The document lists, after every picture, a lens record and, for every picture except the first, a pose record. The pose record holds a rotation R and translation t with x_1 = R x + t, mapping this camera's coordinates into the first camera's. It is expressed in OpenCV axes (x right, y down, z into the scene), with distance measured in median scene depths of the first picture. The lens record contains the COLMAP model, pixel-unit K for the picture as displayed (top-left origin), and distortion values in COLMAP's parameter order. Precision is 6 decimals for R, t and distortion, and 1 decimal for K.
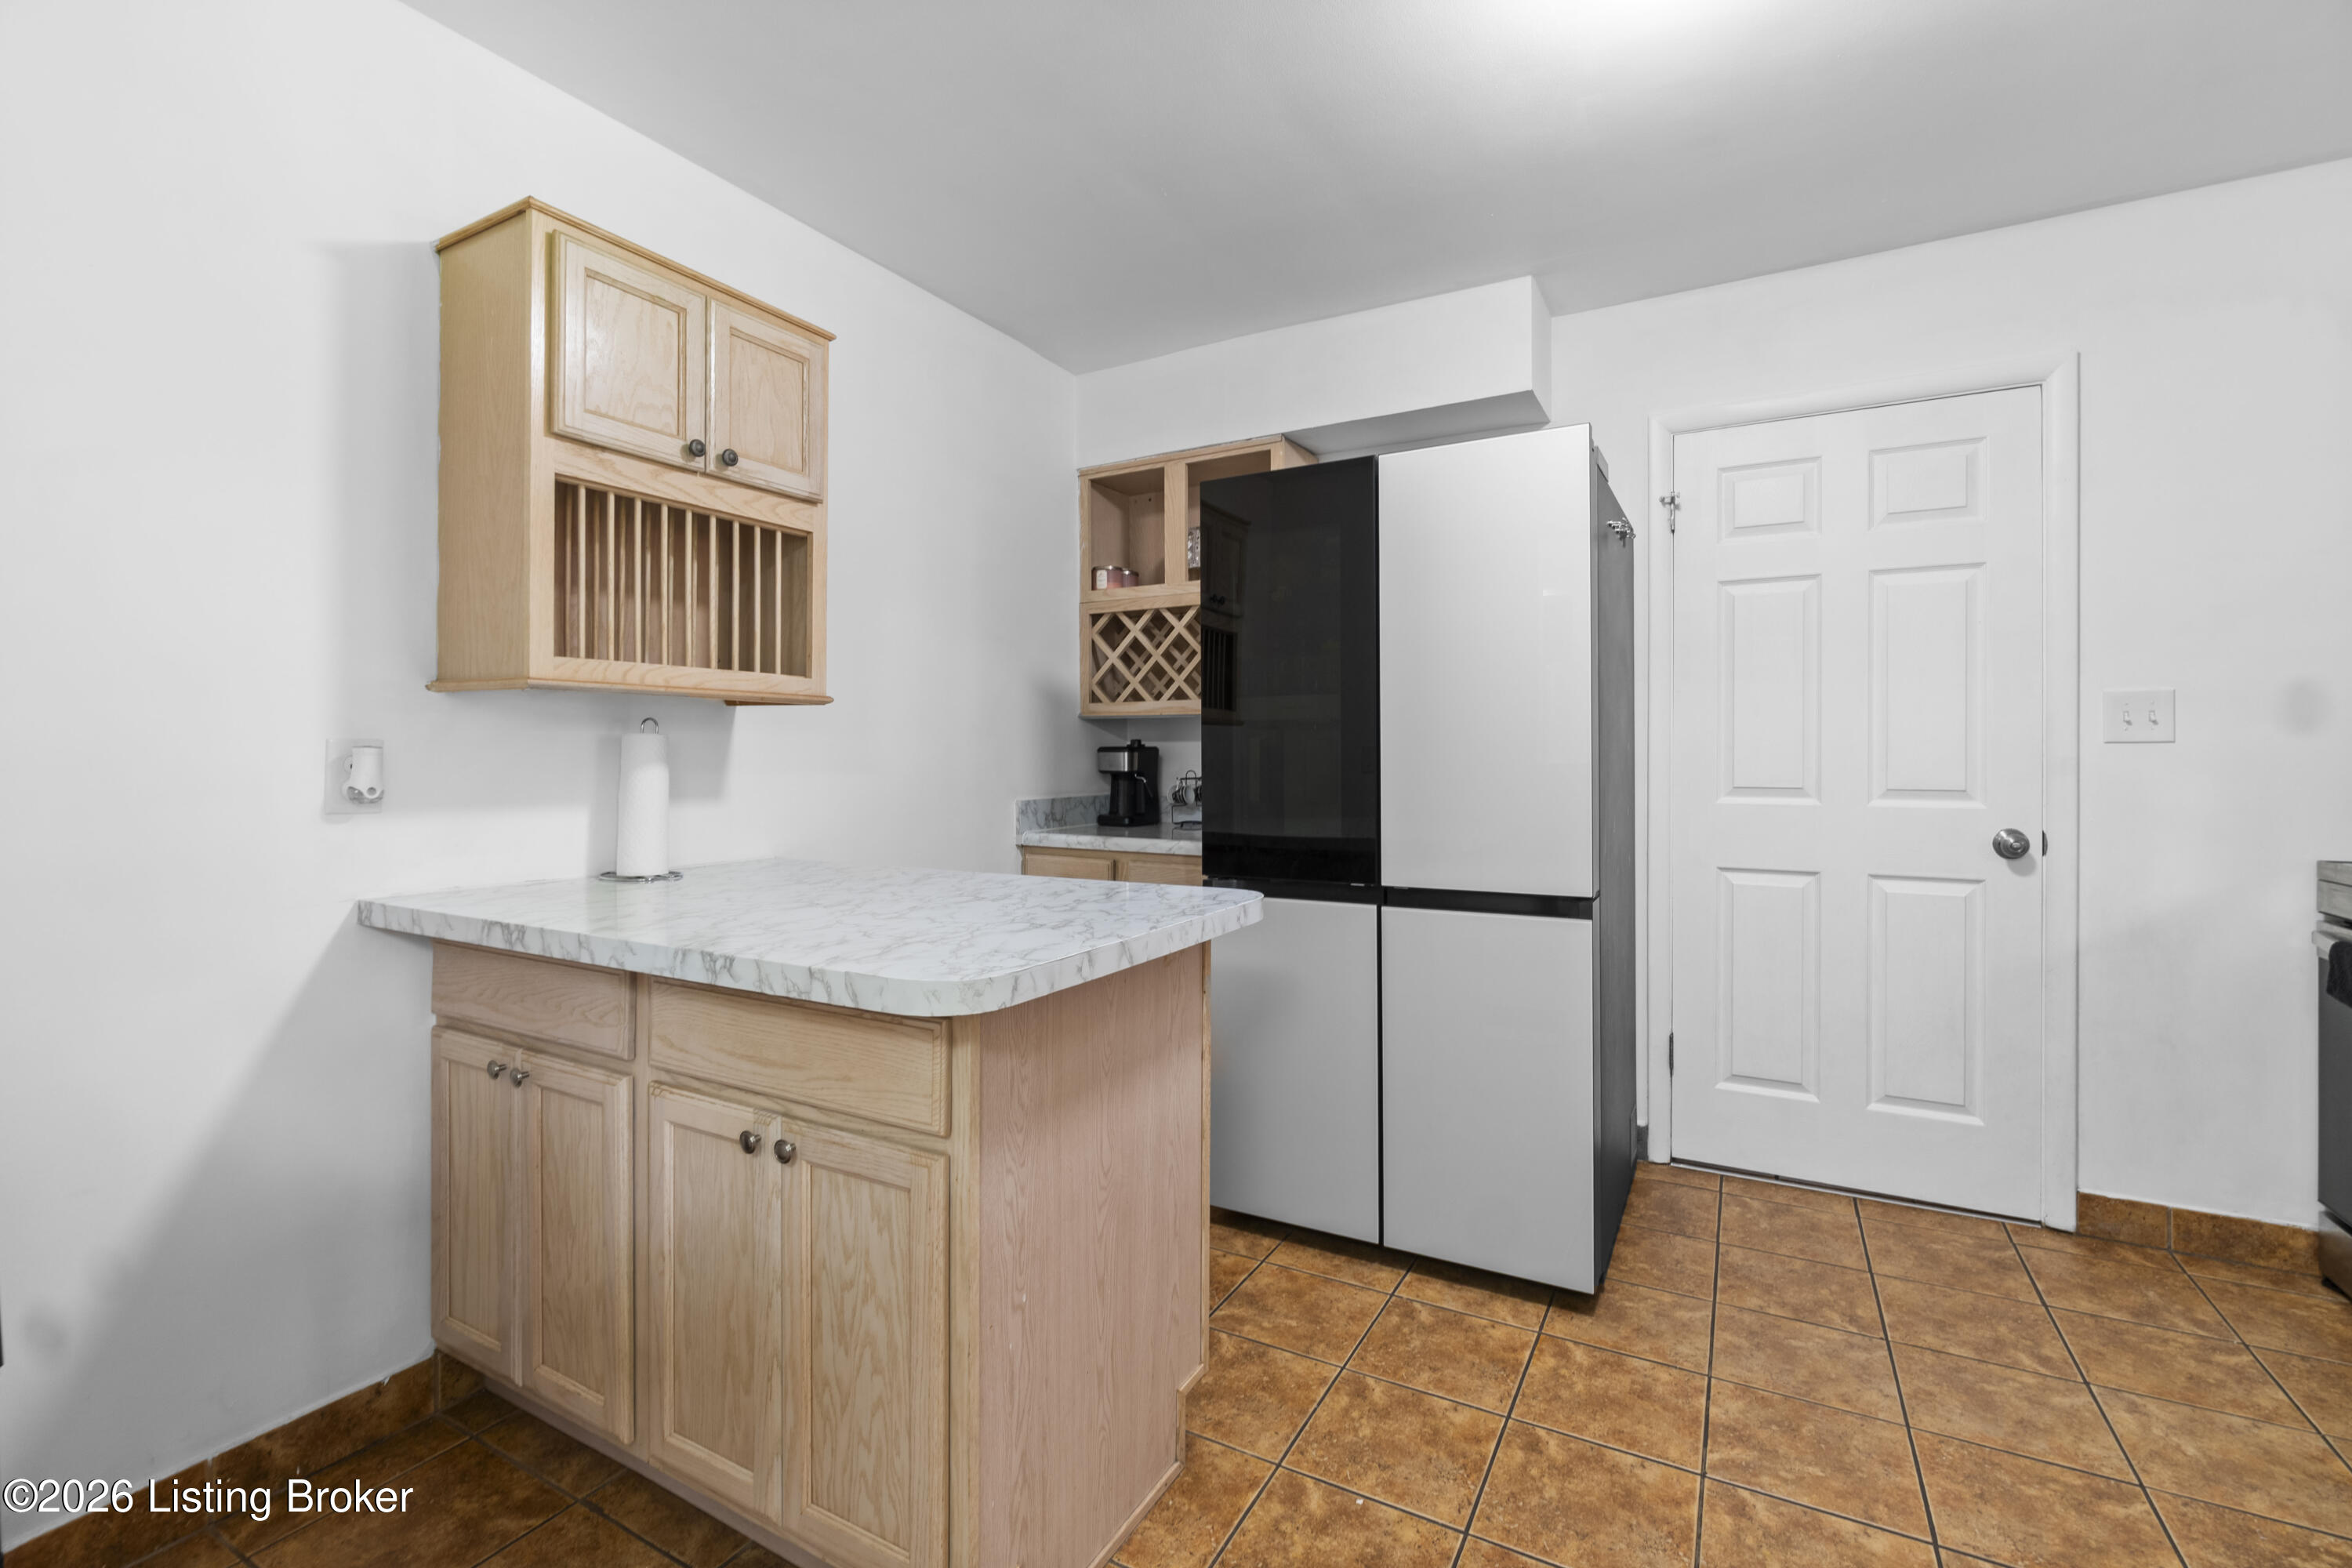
lens RADIAL K [[1030.2, 0, 1185.2], [0, 1030.2, 749.3], [0, 0, 1]] dist [0.000735, 0.002779]
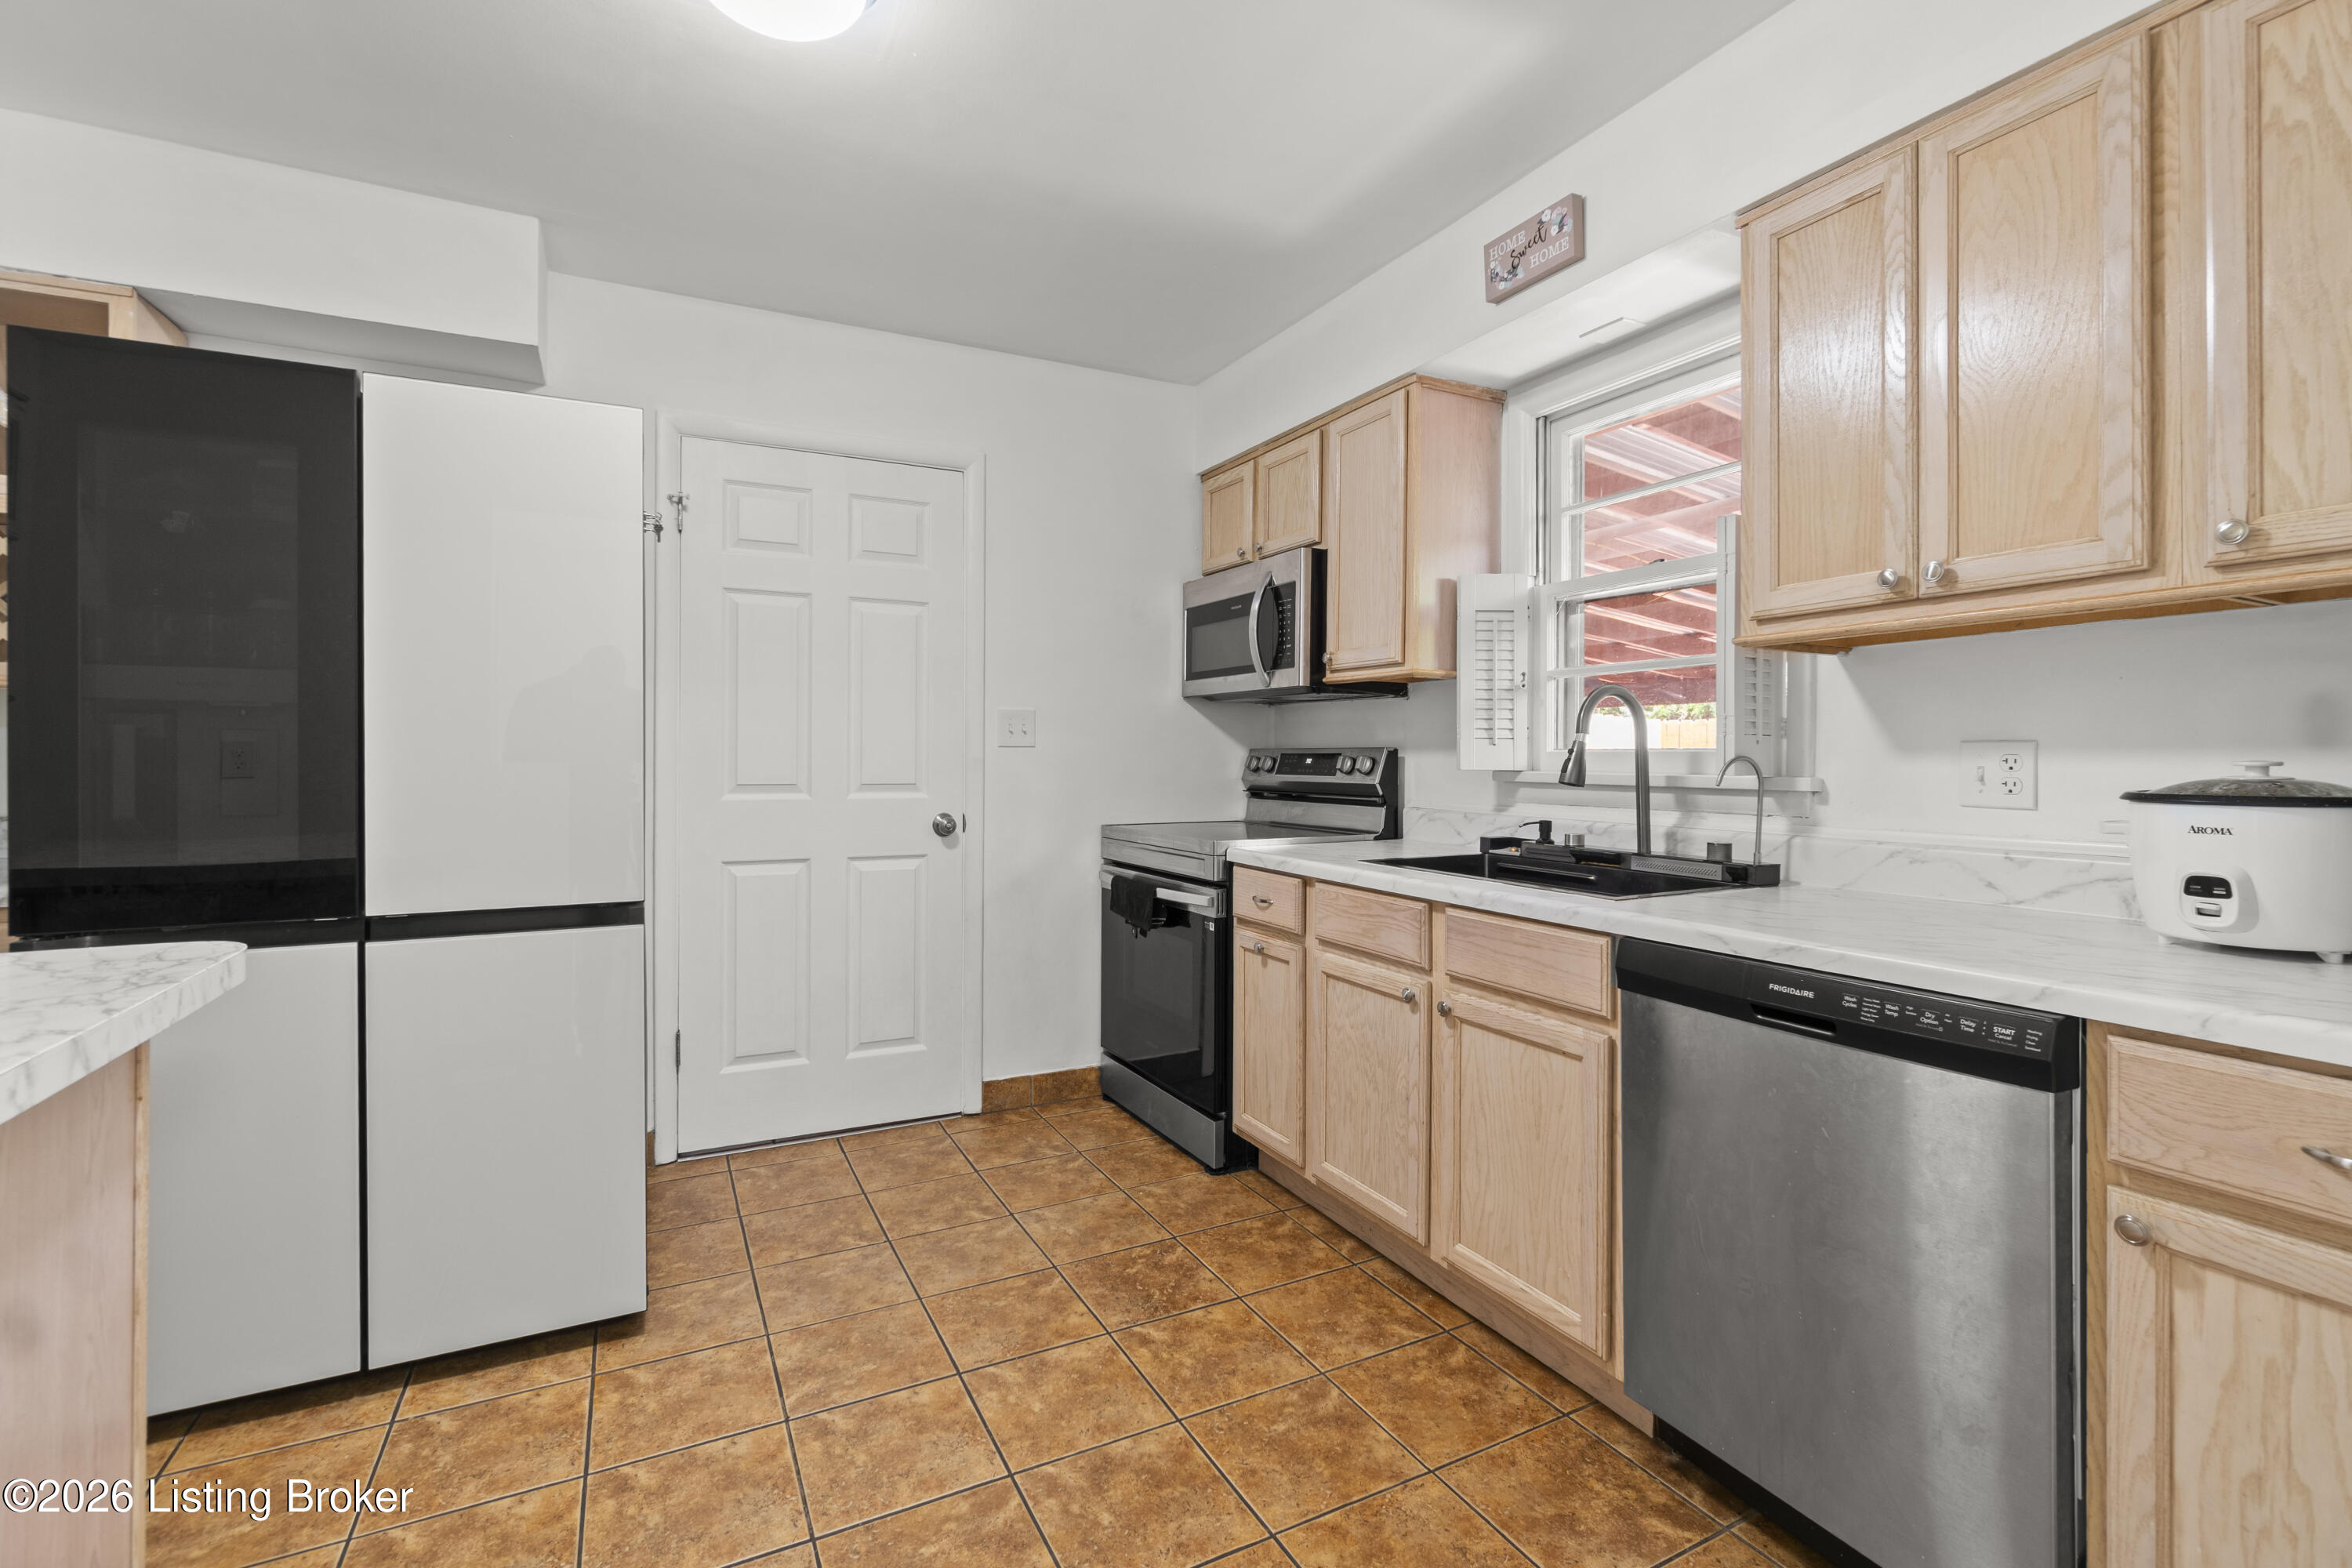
lens RADIAL K [[1030.2, 0, 1185.2], [0, 1030.2, 749.3], [0, 0, 1]] dist [0.000735, 0.002779]
pose [[0.570421, 0.009299, 0.821300, -0.110354], [-0.010115, 0.999940, -0.004296, 0.000652], [-0.821290, -0.005857, 0.570481, 0.032651]]
